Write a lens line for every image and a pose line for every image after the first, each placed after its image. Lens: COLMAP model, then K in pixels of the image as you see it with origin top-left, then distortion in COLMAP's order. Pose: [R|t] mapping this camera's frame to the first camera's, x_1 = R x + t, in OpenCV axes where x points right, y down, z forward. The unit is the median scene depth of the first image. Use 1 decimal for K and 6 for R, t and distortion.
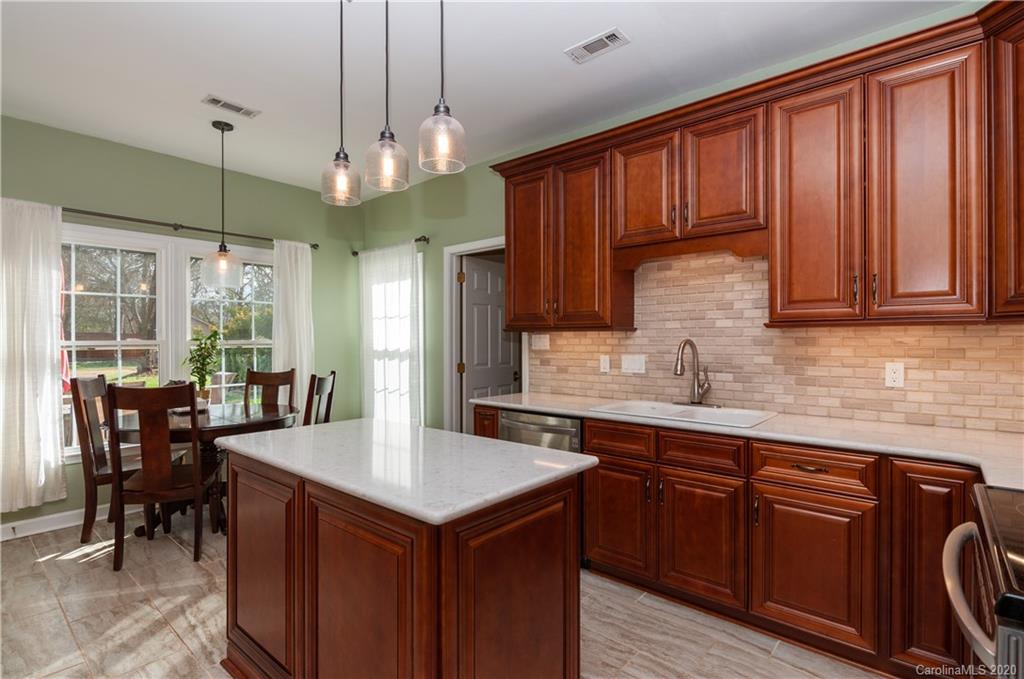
lens RADIAL K [[490.5, 0, 508.4], [0, 490.5, 339.0], [0, 0, 1]] dist [0.000702, -0.004619]
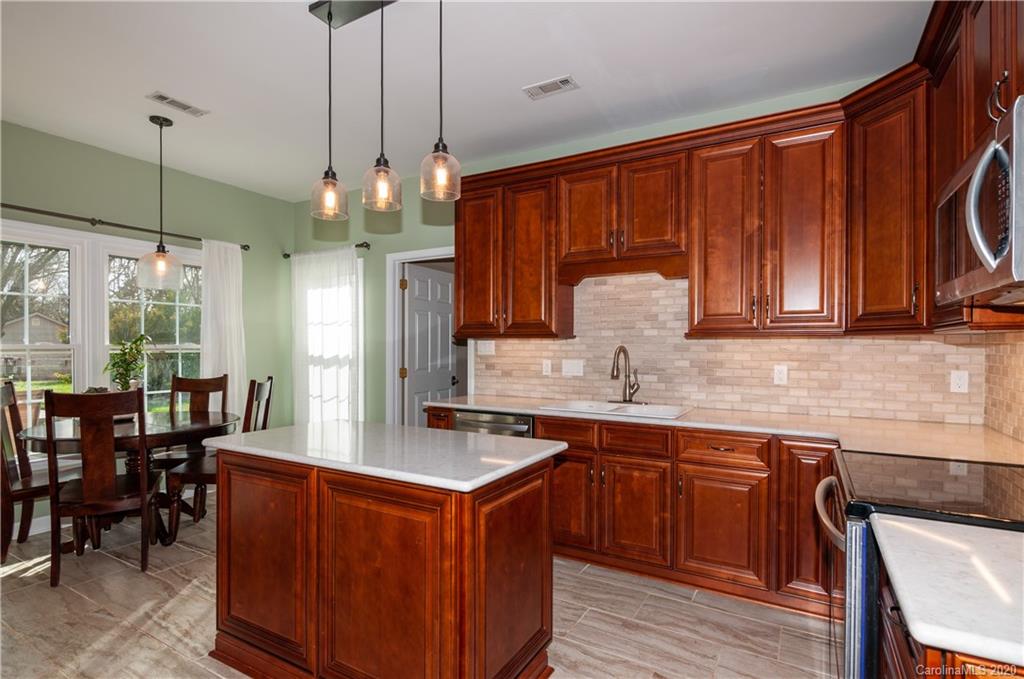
lens RADIAL K [[504.6, 0, 512.8], [0, 504.6, 347.4], [0, 0, 1]] dist [-0.000549, -0.001896]
pose [[0.982161, 0.004202, 0.187996, -0.105464], [-0.005148, 0.999976, 0.004540, -0.000064], [-0.187972, -0.005427, 0.982159, -0.115662]]
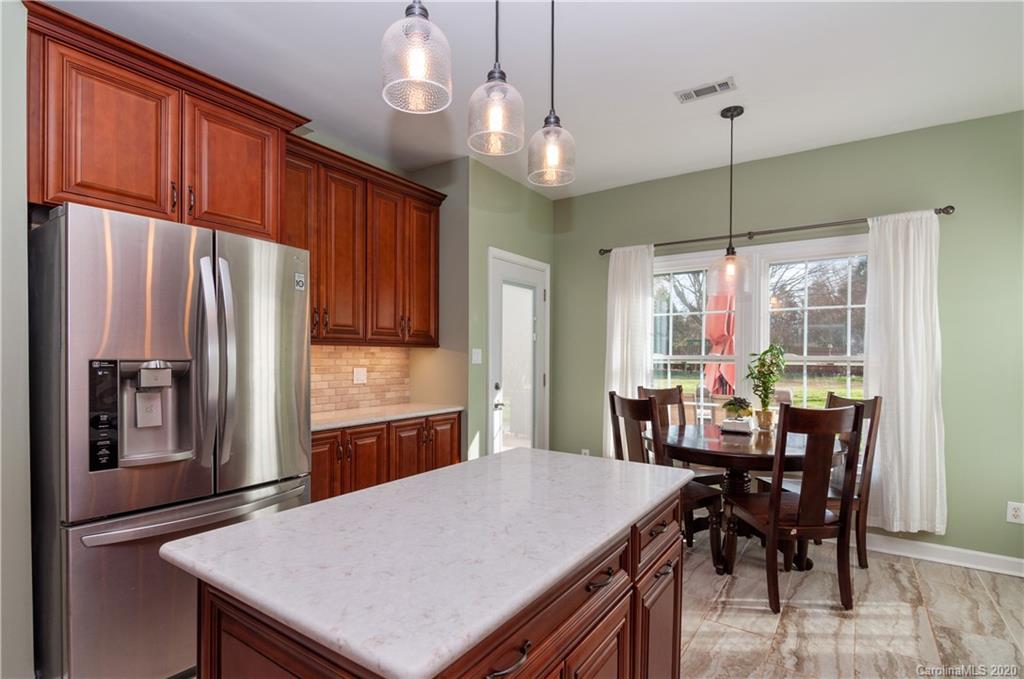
lens RADIAL K [[500.3, 0, 507.3], [0, 500.3, 360.2], [0, 0, 1]] dist [-0.001768, -0.001137]
pose [[0.108426, 0.013517, -0.994013, 0.313829], [-0.003351, 0.999907, 0.013232, 0.000875], [0.994099, 0.001897, 0.108461, 0.580860]]
